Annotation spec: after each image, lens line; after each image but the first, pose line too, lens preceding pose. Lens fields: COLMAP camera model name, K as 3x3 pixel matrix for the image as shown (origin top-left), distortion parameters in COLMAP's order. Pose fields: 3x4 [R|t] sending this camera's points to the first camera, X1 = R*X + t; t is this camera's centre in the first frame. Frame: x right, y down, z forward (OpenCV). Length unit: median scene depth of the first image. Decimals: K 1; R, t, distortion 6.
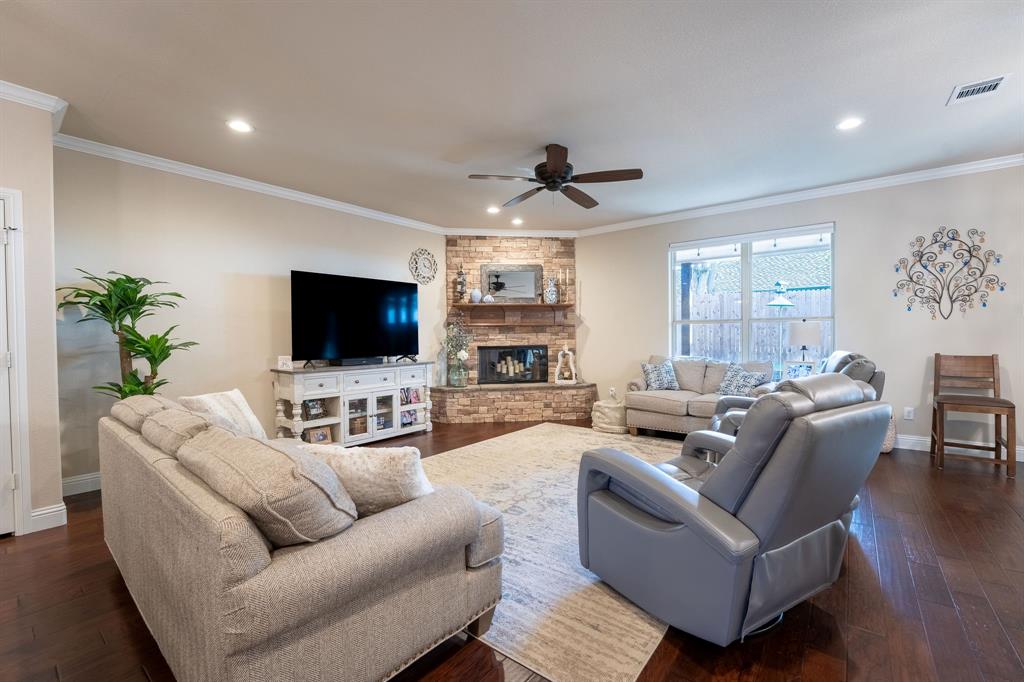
lens RADIAL K [[432.6, 0, 512.0], [0, 432.6, 341.0], [0, 0, 1]] dist [-0.021578, 0.000192]
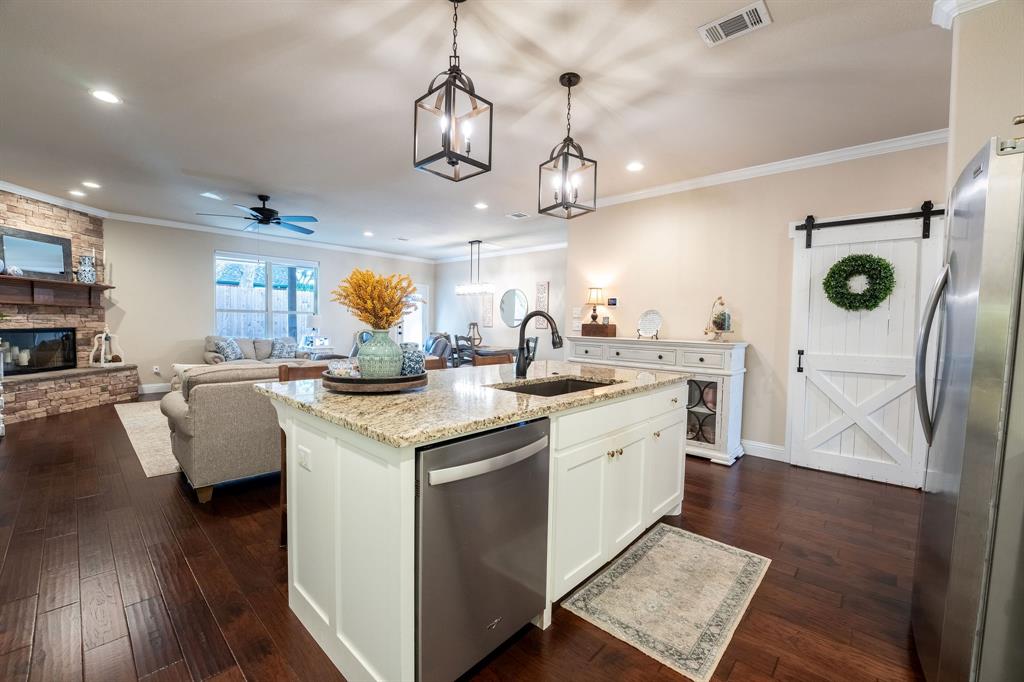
lens RADIAL K [[416.9, 0, 512.0], [0, 416.9, 341.0], [0, 0, 1]] dist [-0.021244, 0.000288]
pose [[0.078726, -0.029180, 0.996469, -0.746166], [-0.007402, 0.999527, 0.029854, 0.005160], [-0.996869, -0.009727, 0.078473, 0.006276]]
